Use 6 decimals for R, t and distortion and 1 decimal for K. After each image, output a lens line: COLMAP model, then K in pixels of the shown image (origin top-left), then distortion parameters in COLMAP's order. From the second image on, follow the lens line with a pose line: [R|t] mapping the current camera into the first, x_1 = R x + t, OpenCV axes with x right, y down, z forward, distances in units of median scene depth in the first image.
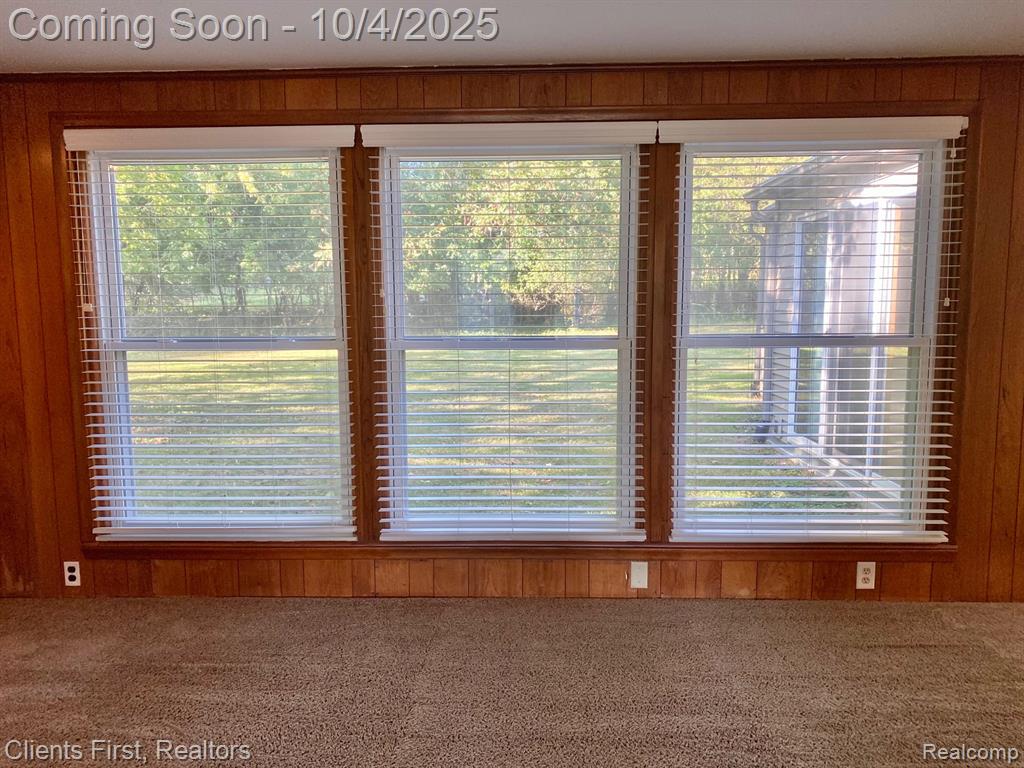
lens RADIAL K [[780.9, 0, 513.5], [0, 780.9, 373.4], [0, 0, 1]] dist [0.063559, -0.073844]
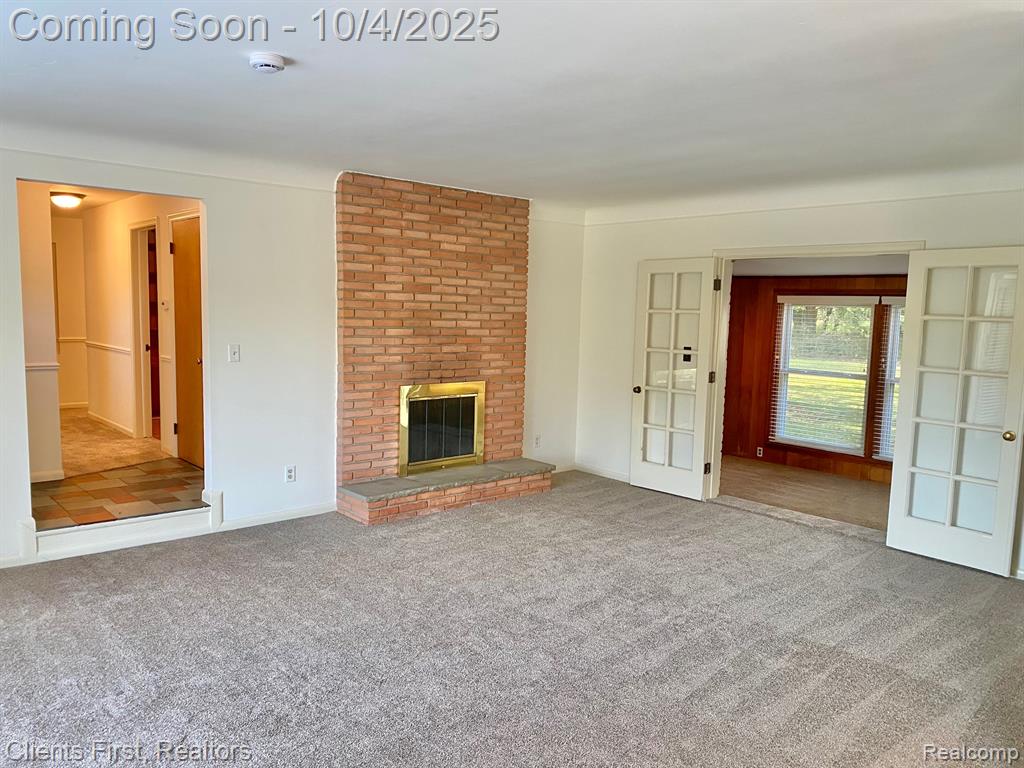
lens RADIAL K [[780.9, 0, 513.5], [0, 780.9, 373.4], [0, 0, 1]] dist [0.063559, -0.073844]
pose [[0.679175, 0.093967, -0.727936, 0.845267], [-0.120303, 0.992610, 0.015888, 0.043013], [0.724050, 0.076783, 0.685461, -1.554070]]
